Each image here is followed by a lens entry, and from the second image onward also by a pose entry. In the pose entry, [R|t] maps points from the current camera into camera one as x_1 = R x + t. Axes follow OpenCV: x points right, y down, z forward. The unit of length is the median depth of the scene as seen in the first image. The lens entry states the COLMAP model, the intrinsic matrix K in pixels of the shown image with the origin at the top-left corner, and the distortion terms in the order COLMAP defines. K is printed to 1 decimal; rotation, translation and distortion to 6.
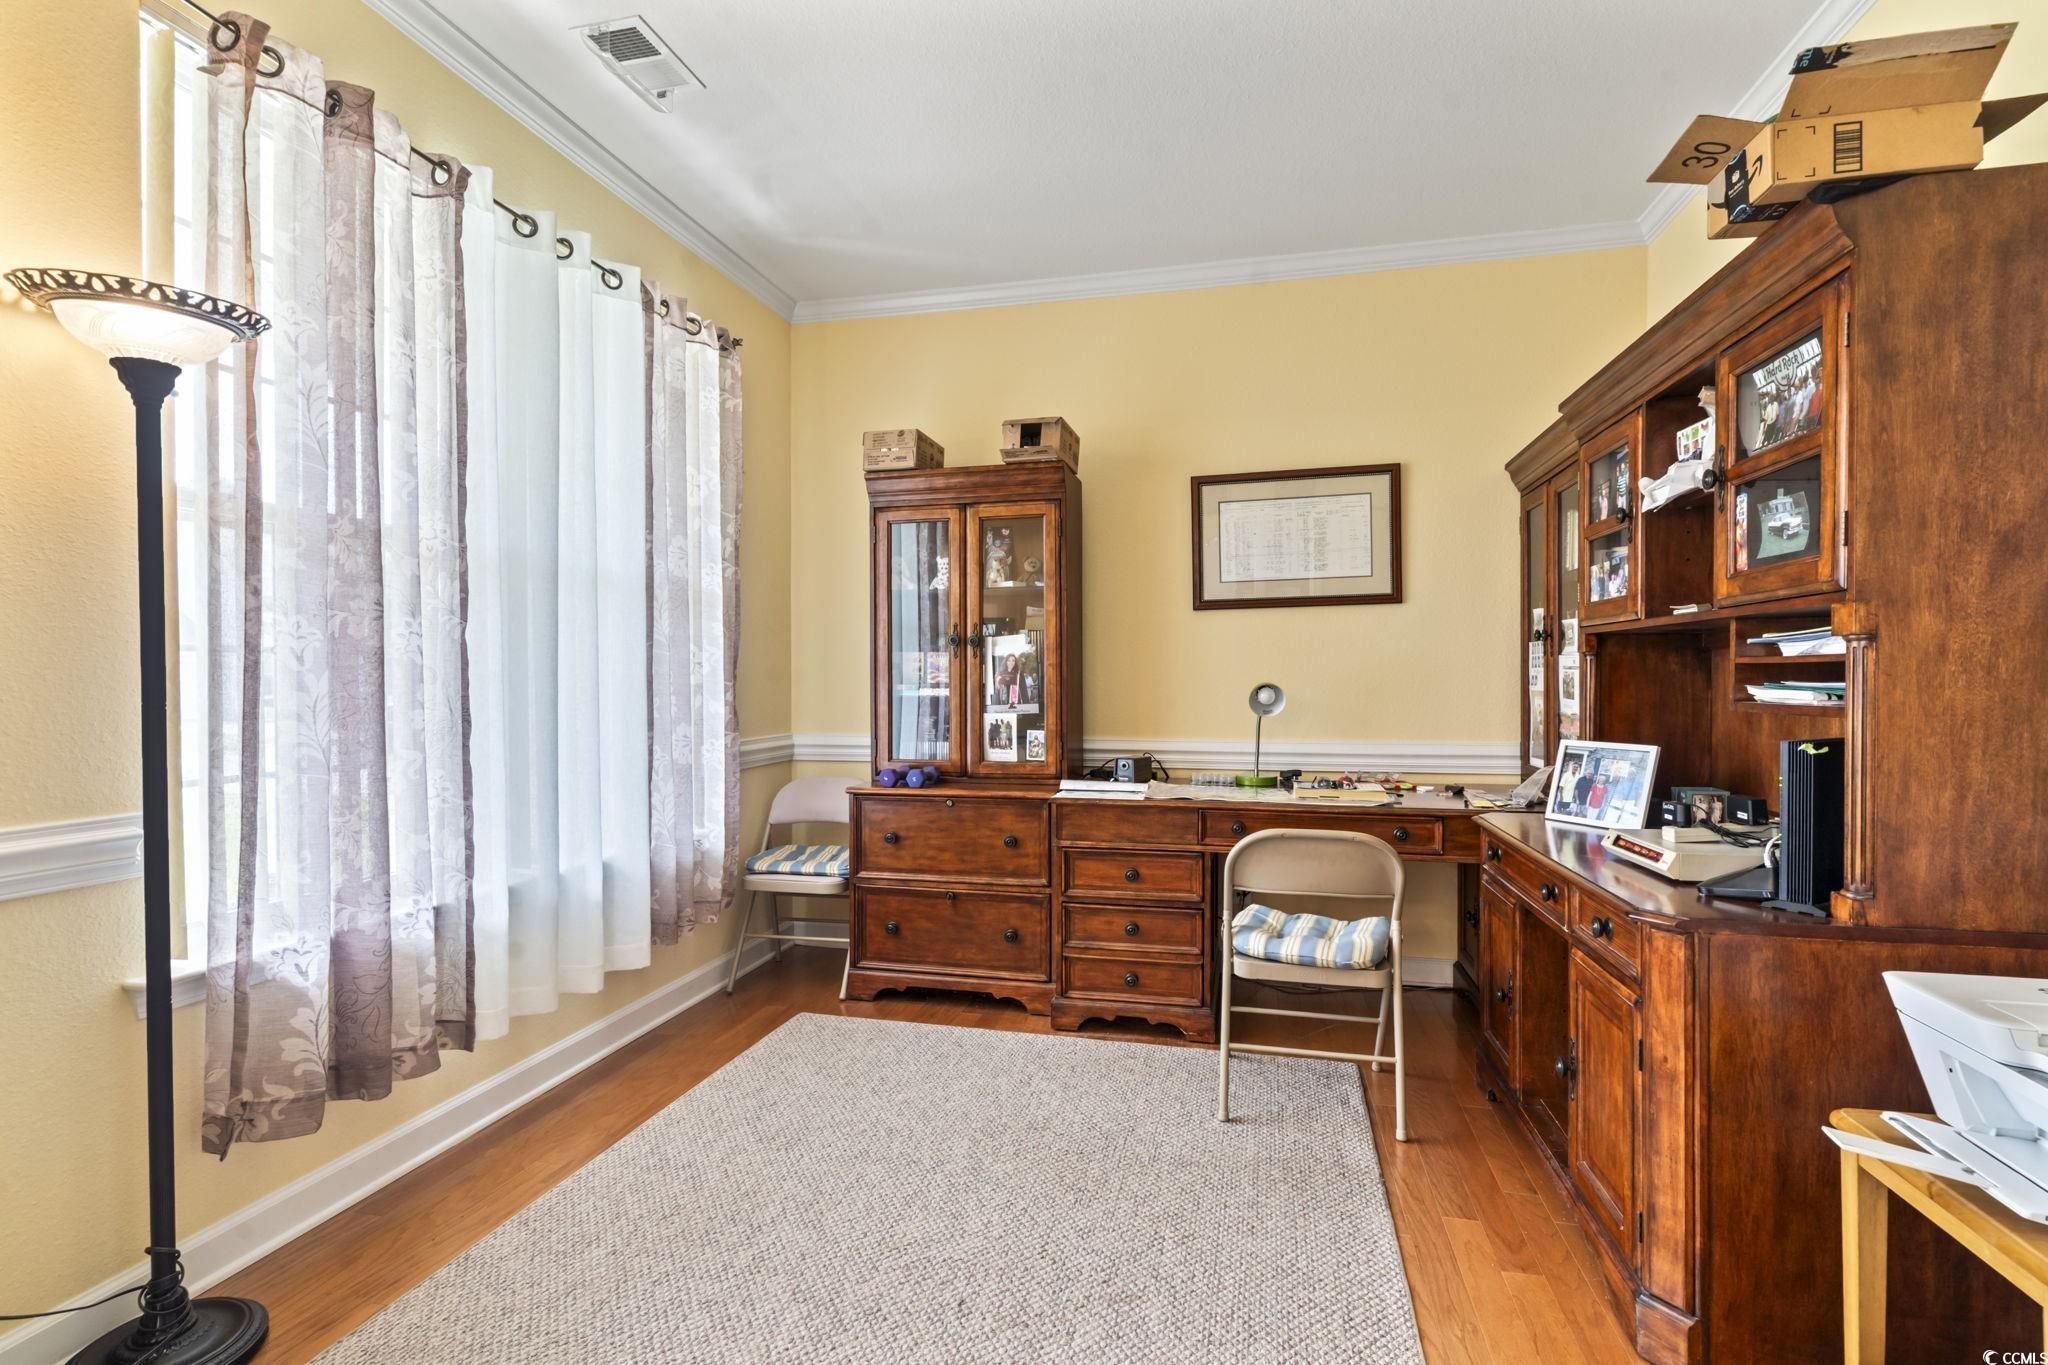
lens RADIAL K [[970.1, 0, 1017.9], [0, 970.1, 699.2], [0, 0, 1]] dist [-0.004596, 0.000309]
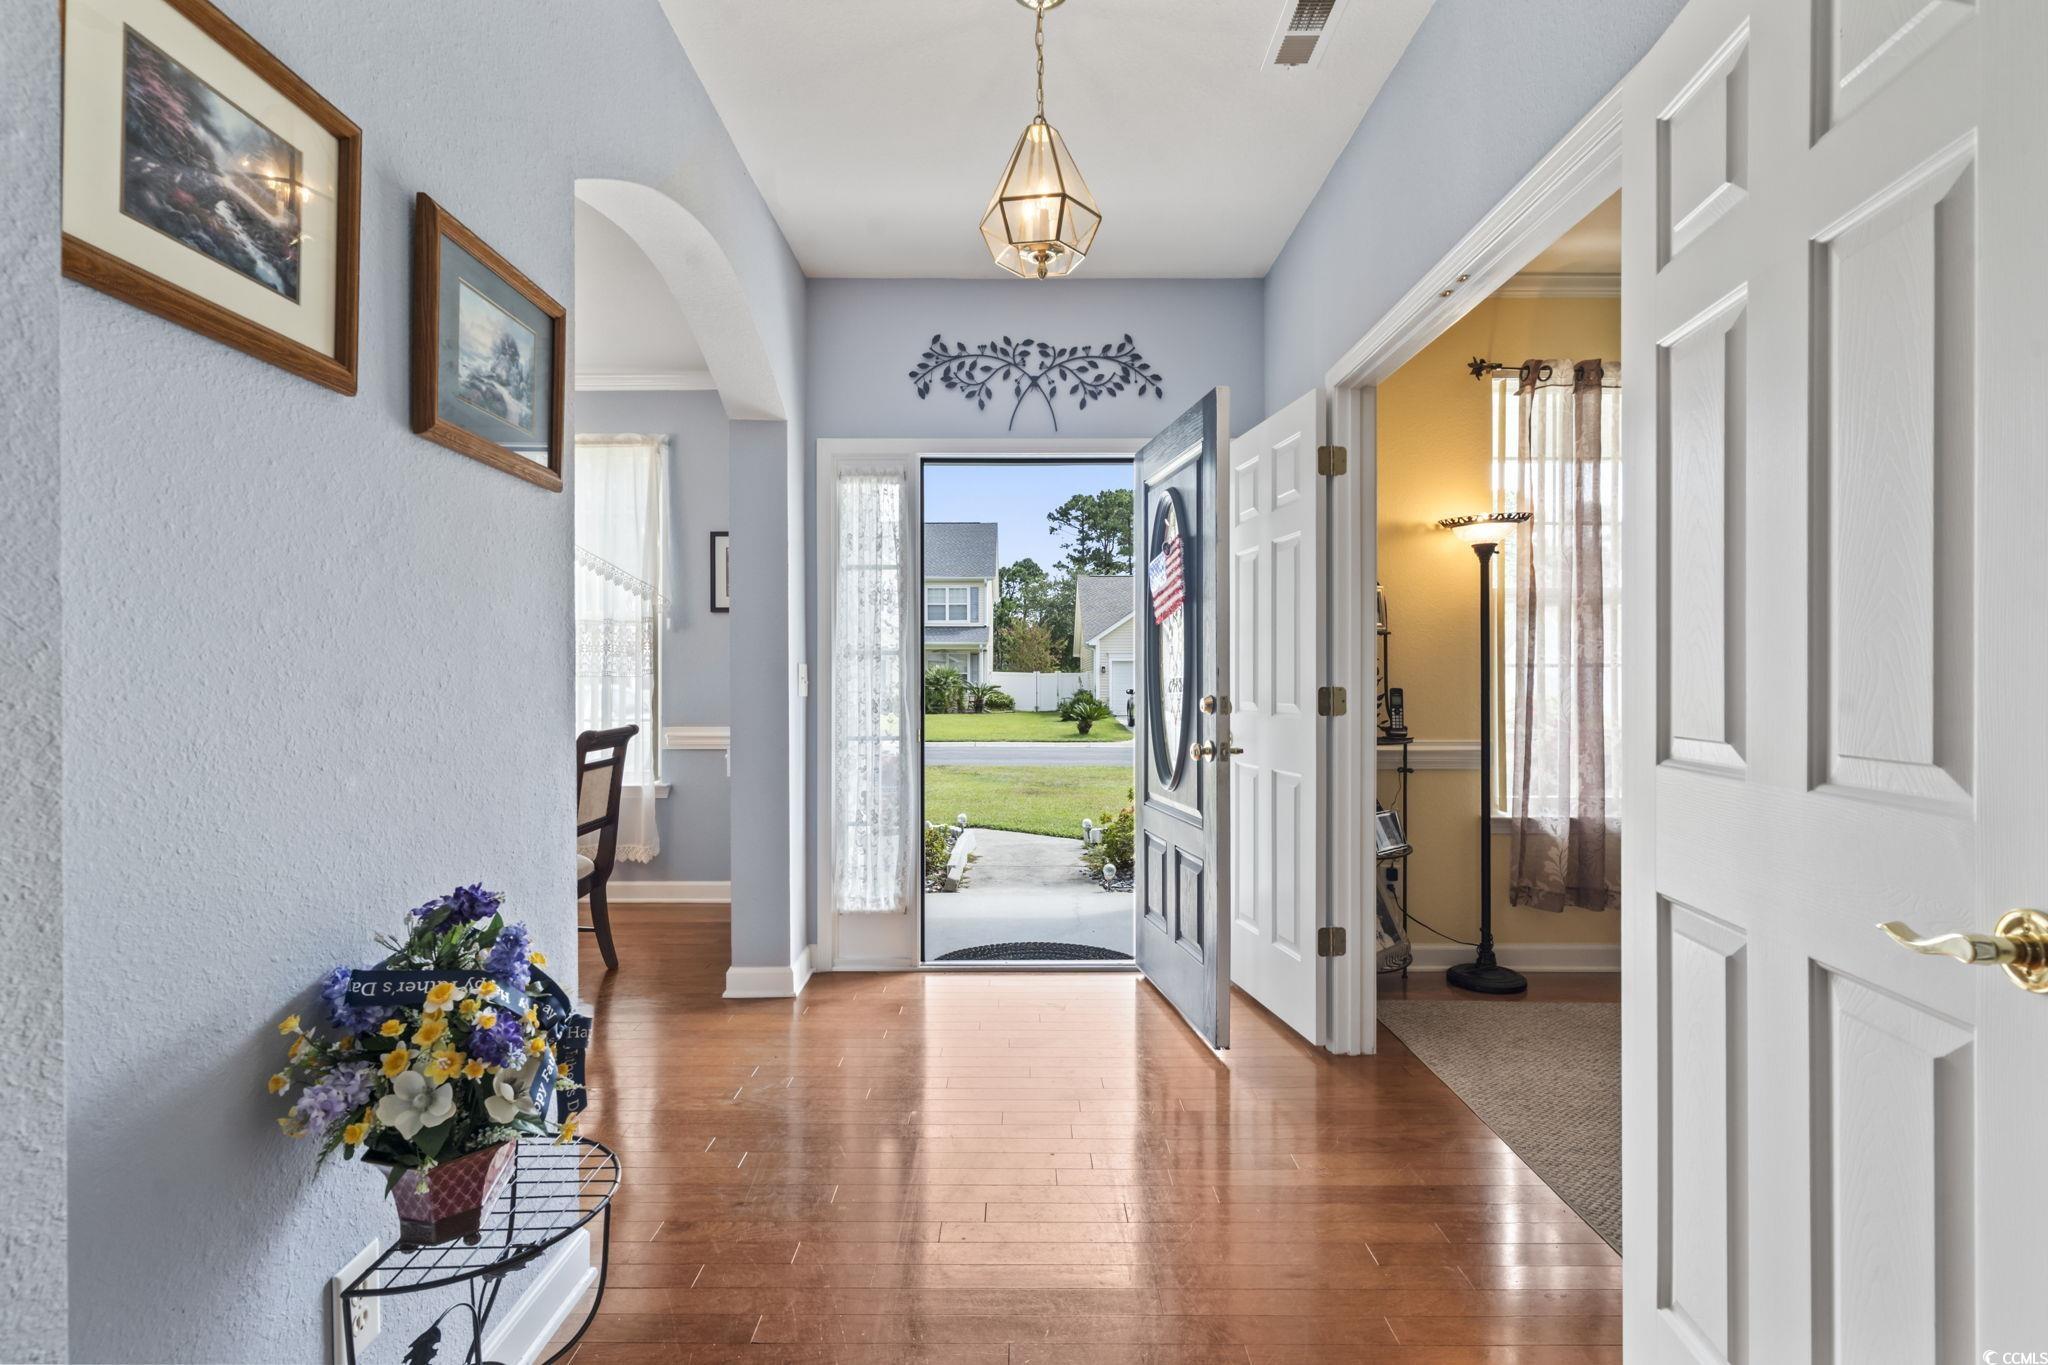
lens RADIAL K [[970.1, 0, 1020.1], [0, 970.1, 687.0], [0, 0, 1]] dist [-0.004596, 0.000309]
pose [[0.220569, 0.002966, -0.975367, 0.974200], [-0.012474, 0.999922, 0.000220, 0.005458], [0.975292, 0.012118, 0.220589, -0.515290]]
